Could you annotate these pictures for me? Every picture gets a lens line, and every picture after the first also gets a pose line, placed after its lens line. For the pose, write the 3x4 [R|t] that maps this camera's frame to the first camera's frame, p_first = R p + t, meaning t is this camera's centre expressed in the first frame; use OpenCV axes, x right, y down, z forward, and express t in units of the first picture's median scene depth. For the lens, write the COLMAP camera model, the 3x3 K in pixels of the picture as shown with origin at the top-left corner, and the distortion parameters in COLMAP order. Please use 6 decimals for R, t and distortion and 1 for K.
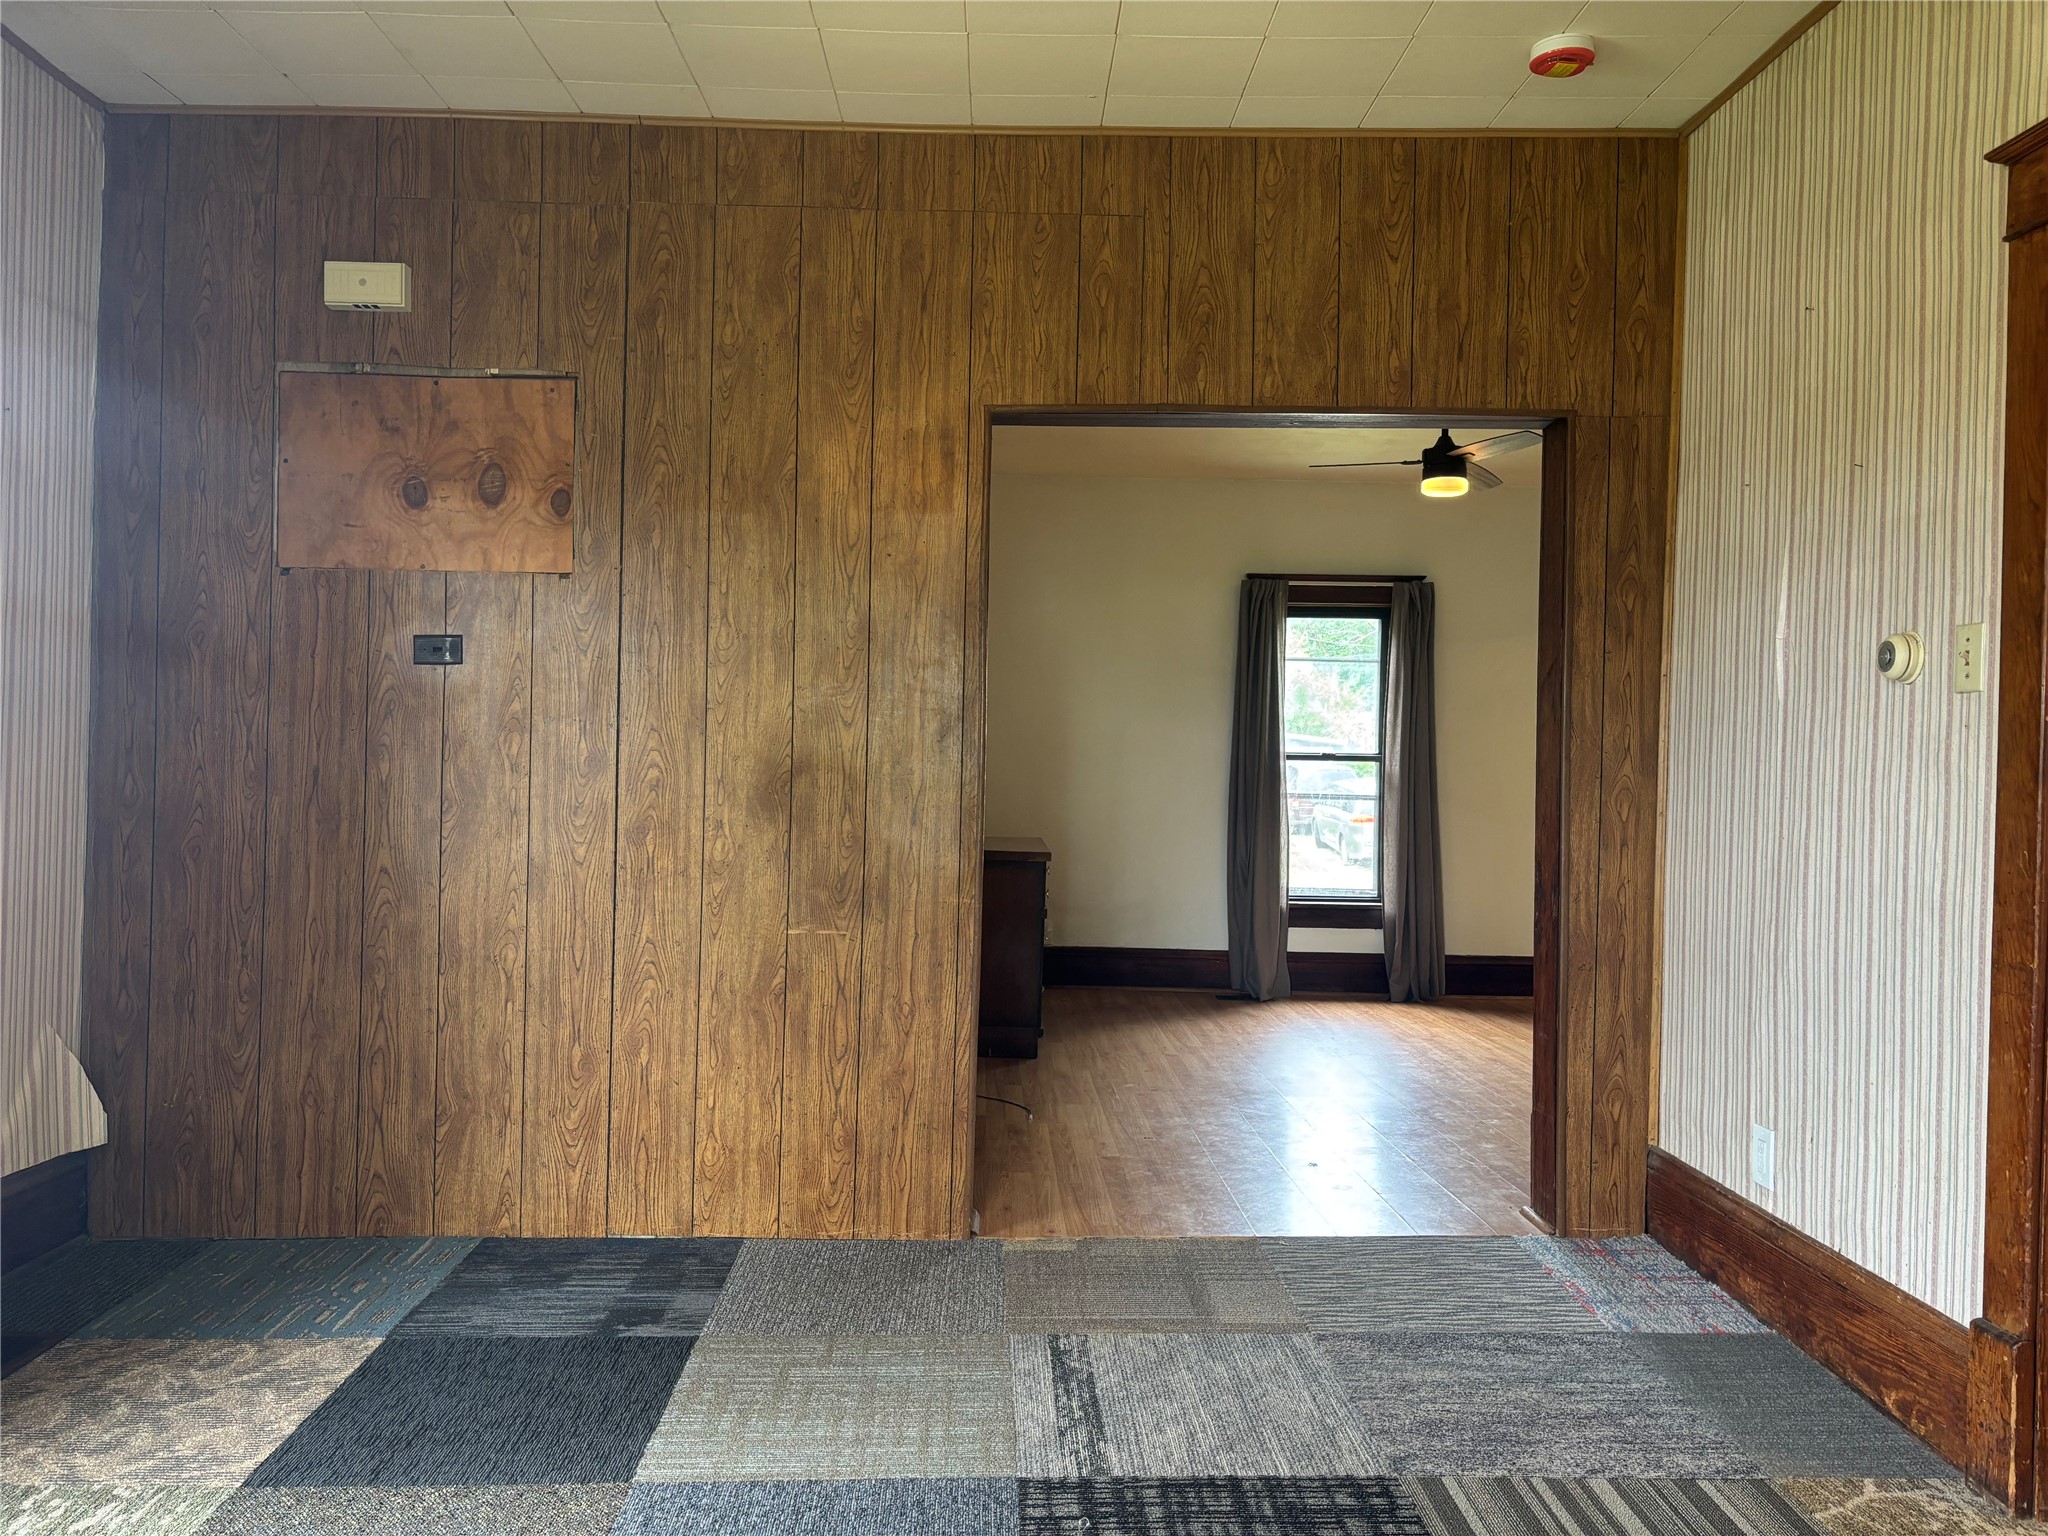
lens RADIAL K [[1517.7, 0, 1018.3], [0, 1517.7, 777.0], [0, 0, 1]] dist [0.049435, -0.045970]
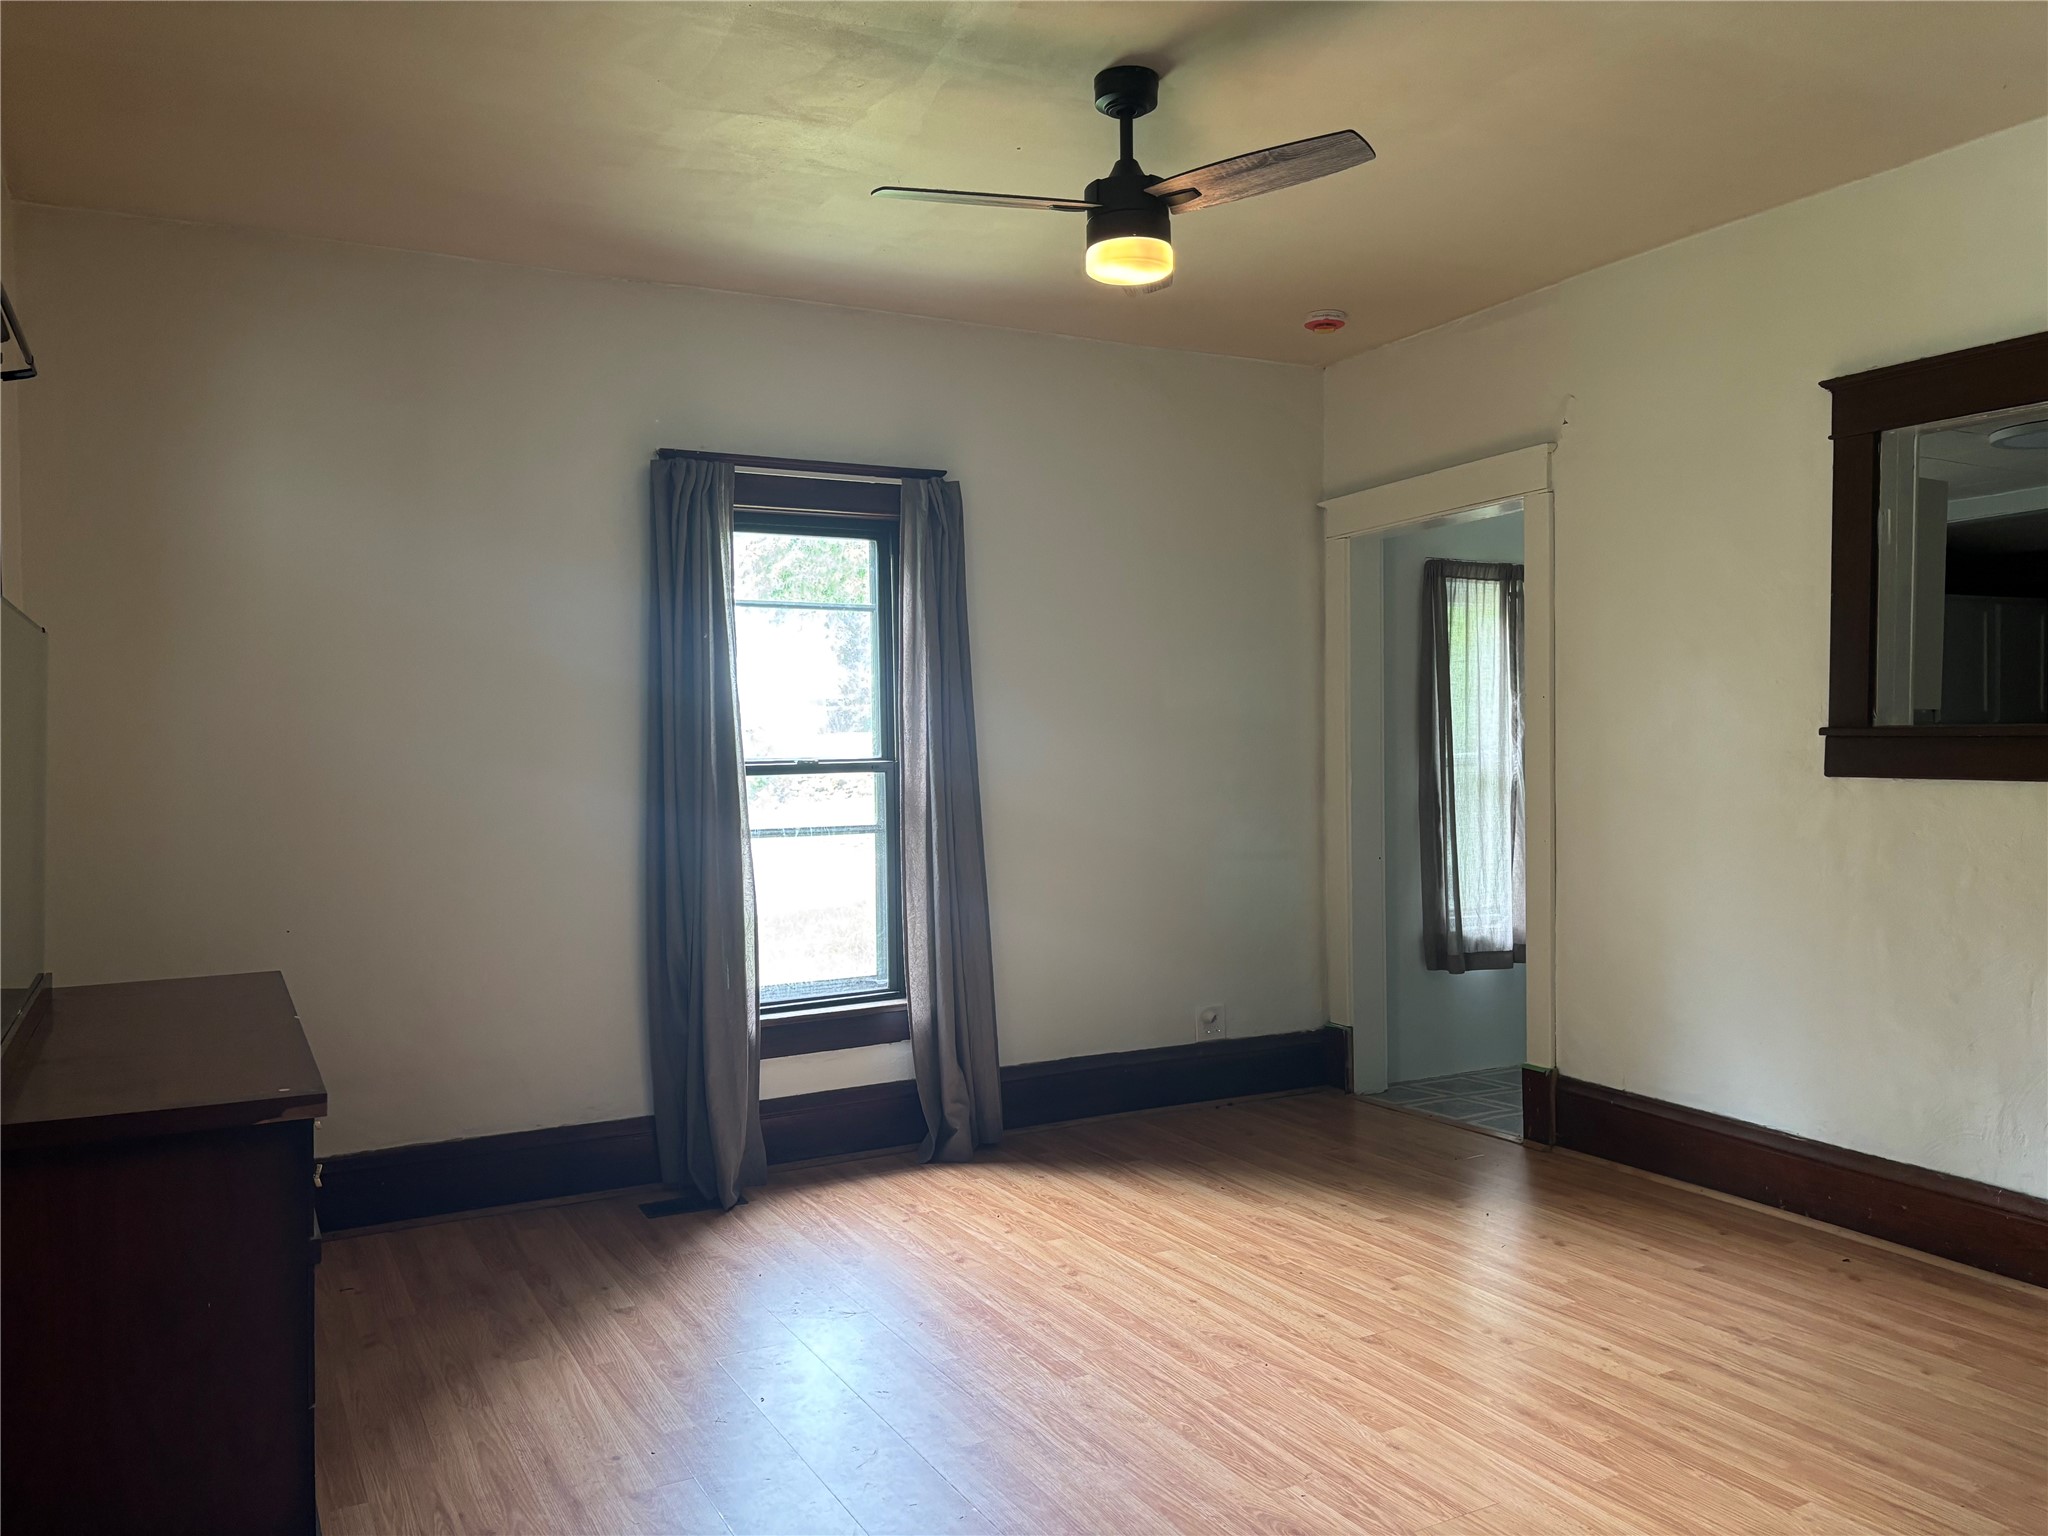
lens RADIAL K [[1517.7, 0, 1028.9], [0, 1517.7, 781.5], [0, 0, 1]] dist [0.049435, -0.045970]
pose [[0.880958, -0.047739, 0.470780, -0.002027], [0.035159, 0.998751, 0.035487, -0.026009], [-0.471886, -0.014711, 0.881537, 0.436576]]
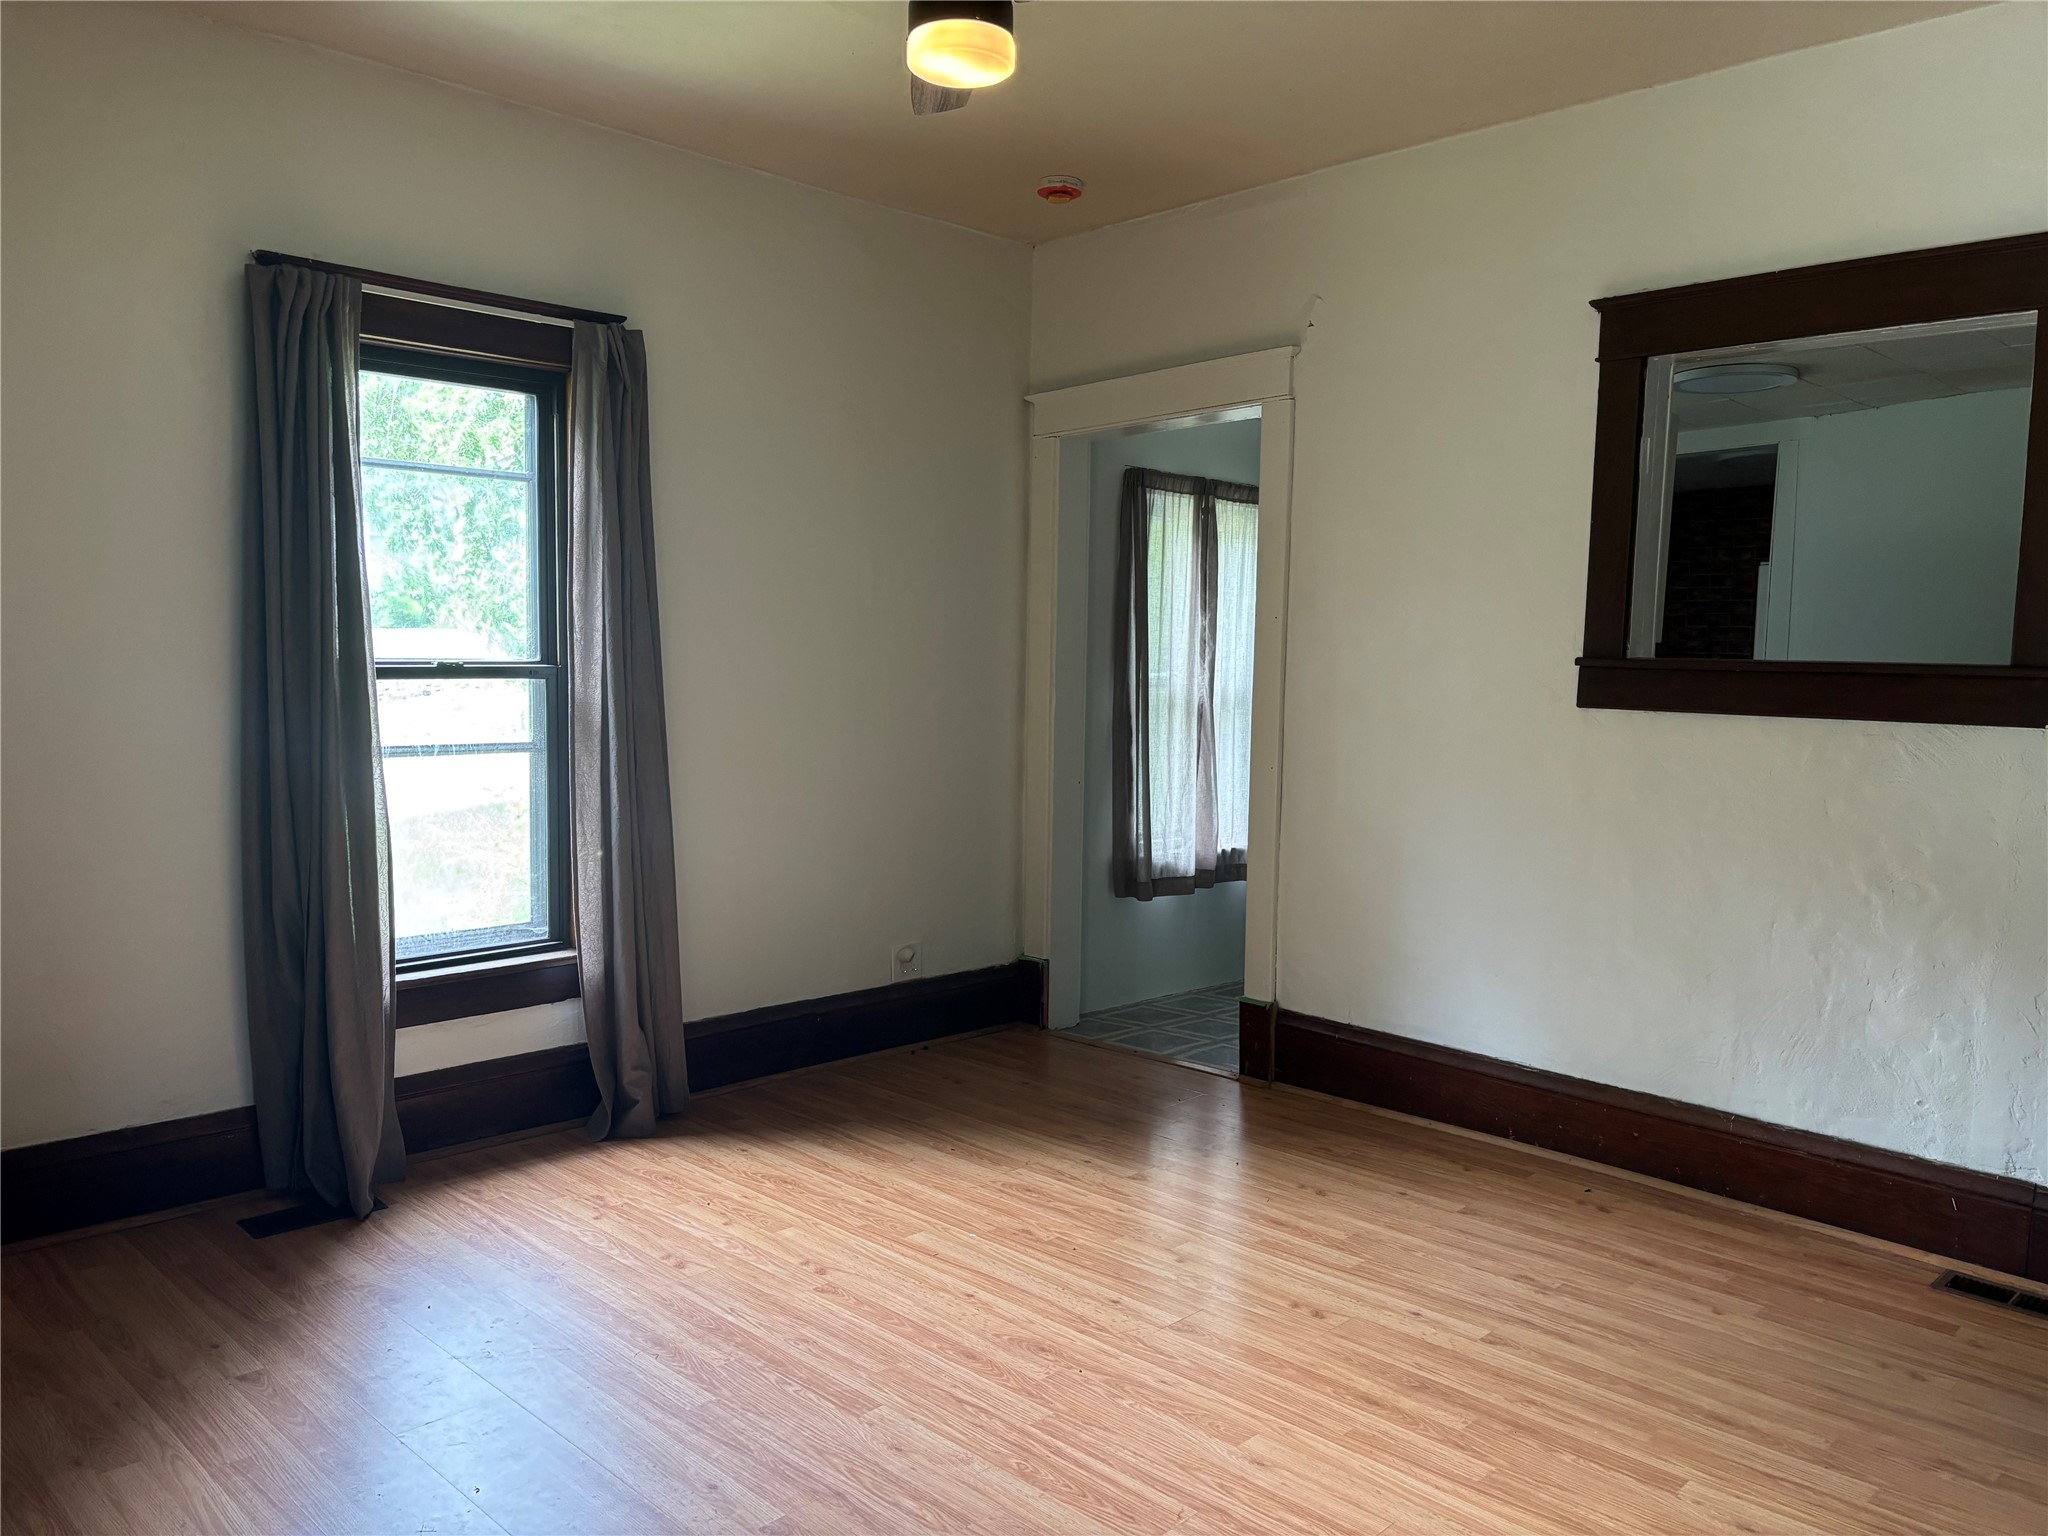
lens RADIAL K [[1517.7, 0, 1016.8], [0, 1517.7, 778.9], [0, 0, 1]] dist [0.049435, -0.045970]
pose [[0.713846, -0.070077, 0.696788, -0.011311], [0.002136, 0.995194, 0.097900, -0.026438], [-0.700299, -0.068397, 0.710565, 0.530021]]
